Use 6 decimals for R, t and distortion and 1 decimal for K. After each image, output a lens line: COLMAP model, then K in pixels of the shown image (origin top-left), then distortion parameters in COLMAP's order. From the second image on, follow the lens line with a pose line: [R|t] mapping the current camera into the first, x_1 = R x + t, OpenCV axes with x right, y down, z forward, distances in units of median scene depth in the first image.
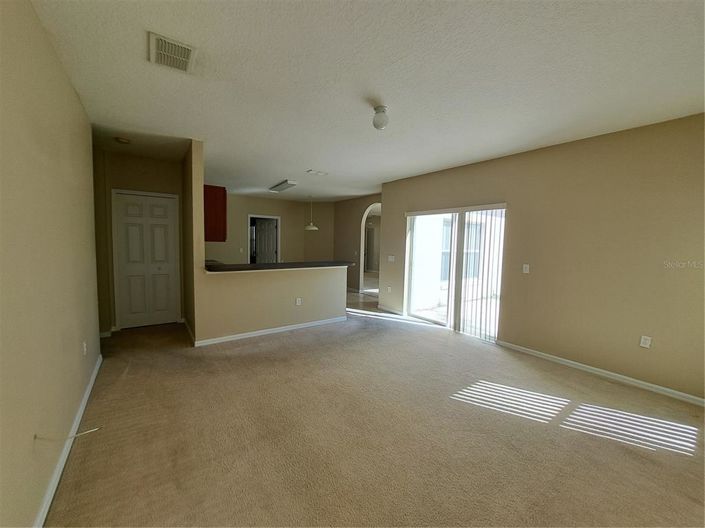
lens RADIAL K [[282.4, 0, 355.0], [0, 282.4, 263.1], [0, 0, 1]] dist [-0.028605, 0.004363]
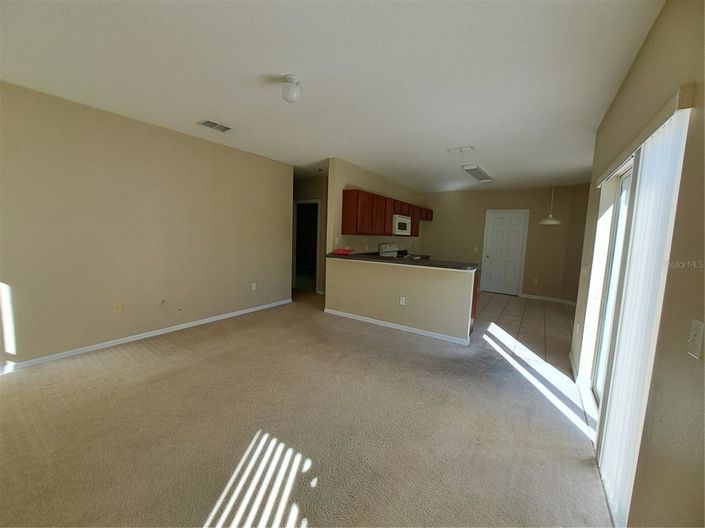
lens RADIAL K [[282.4, 0, 347.7], [0, 282.4, 263.9], [0, 0, 1]] dist [-0.028605, 0.004363]
pose [[0.333337, 0.090930, -0.938413, 0.572417], [-0.097956, 0.993292, 0.061453, -0.021957], [0.937705, 0.071439, 0.340008, 0.497399]]
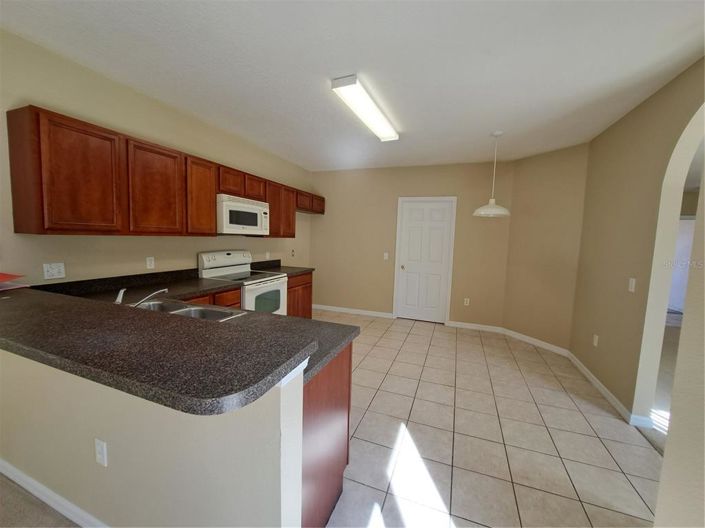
lens RADIAL K [[282.4, 0, 353.1], [0, 282.4, 264.8], [0, 0, 1]] dist [-0.028605, 0.004363]
pose [[0.553929, 0.076199, -0.829069, 0.137658], [-0.082672, 0.995916, 0.036298, -0.073214], [0.828449, 0.048434, 0.557966, 1.014766]]
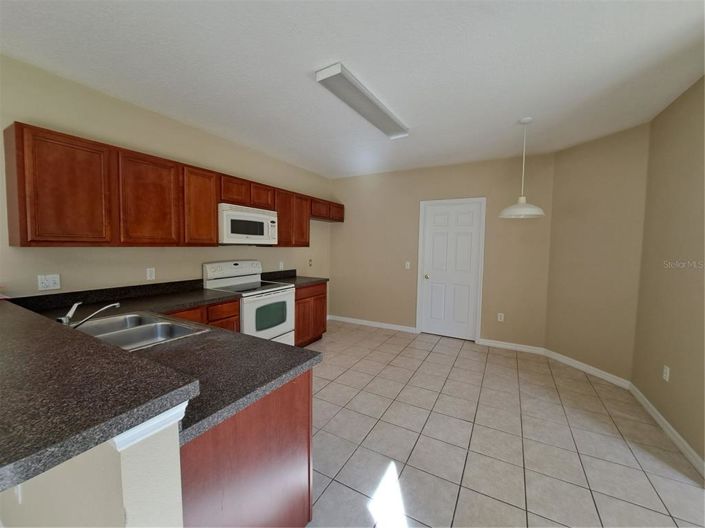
lens RADIAL K [[282.4, 0, 351.7], [0, 282.4, 264.7], [0, 0, 1]] dist [-0.028605, 0.004363]
pose [[0.423429, 0.046113, -0.904755, 0.125396], [-0.074174, 0.997115, 0.016107, -0.080476], [0.902888, 0.060289, 0.425628, 1.116173]]
